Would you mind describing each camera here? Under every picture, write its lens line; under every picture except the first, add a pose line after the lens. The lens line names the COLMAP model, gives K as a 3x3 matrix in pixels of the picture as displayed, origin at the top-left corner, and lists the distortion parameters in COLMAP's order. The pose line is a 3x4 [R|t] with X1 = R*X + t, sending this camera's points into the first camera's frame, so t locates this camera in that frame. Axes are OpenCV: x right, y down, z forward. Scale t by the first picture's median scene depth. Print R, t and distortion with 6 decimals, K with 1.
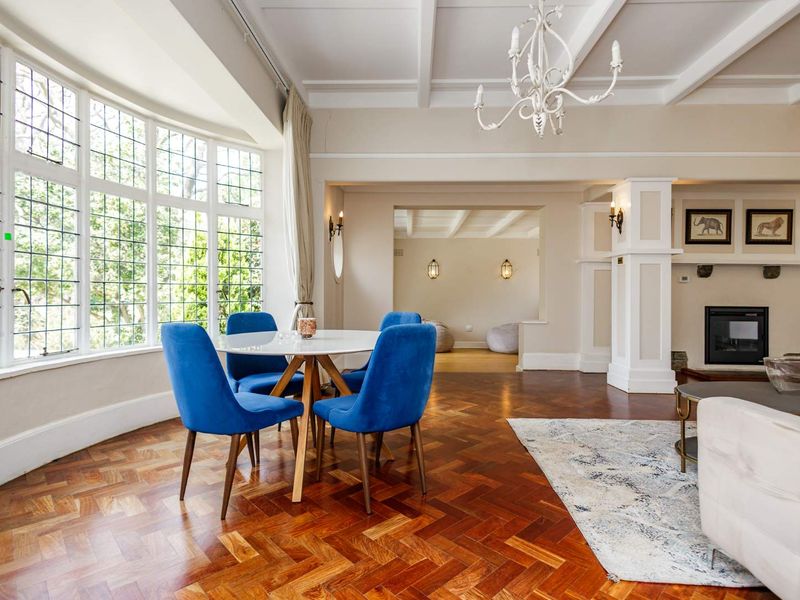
lens RADIAL K [[431.7, 0, 400.0], [0, 431.7, 300.0], [0, 0, 1]] dist [0.000182, -0.000447]
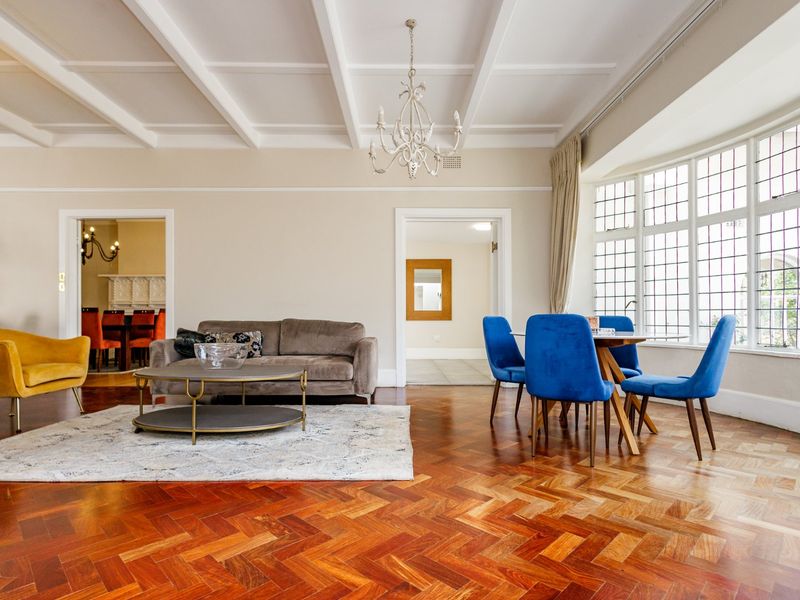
lens RADIAL K [[431.7, 0, 400.0], [0, 431.7, 300.0], [0, 0, 1]] dist [0.000182, -0.000447]
pose [[-0.998919, -0.019172, -0.042345, 0.427017], [-0.017649, 0.999194, -0.036065, 0.038667], [0.043002, -0.035279, -0.998452, 2.374796]]
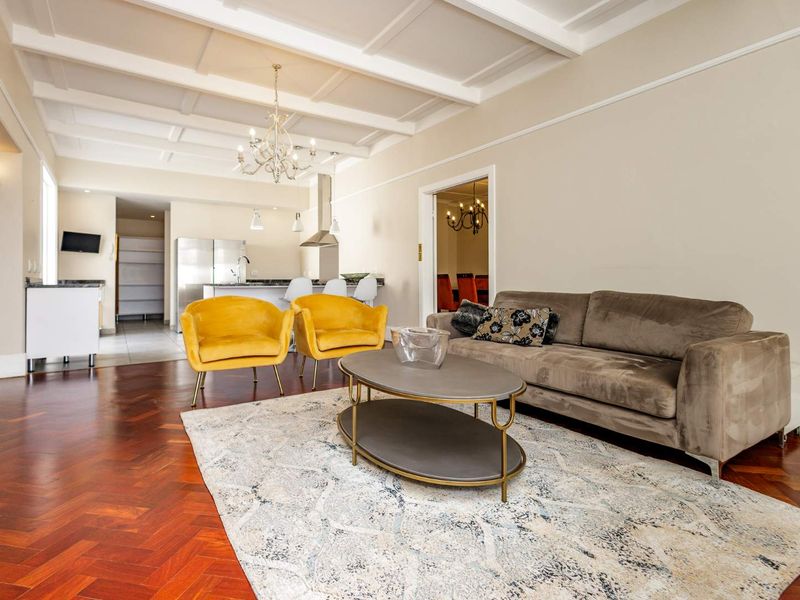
lens RADIAL K [[419.1, 0, 399.1], [0, 419.1, 271.3], [0, 0, 1]] dist [0.005236, 0.001652]
pose [[-0.579868, -0.002421, 0.814707, 0.172120], [-0.000173, 0.999996, 0.002849, -0.000915], [-0.814710, 0.001511, -0.579866, 1.580276]]
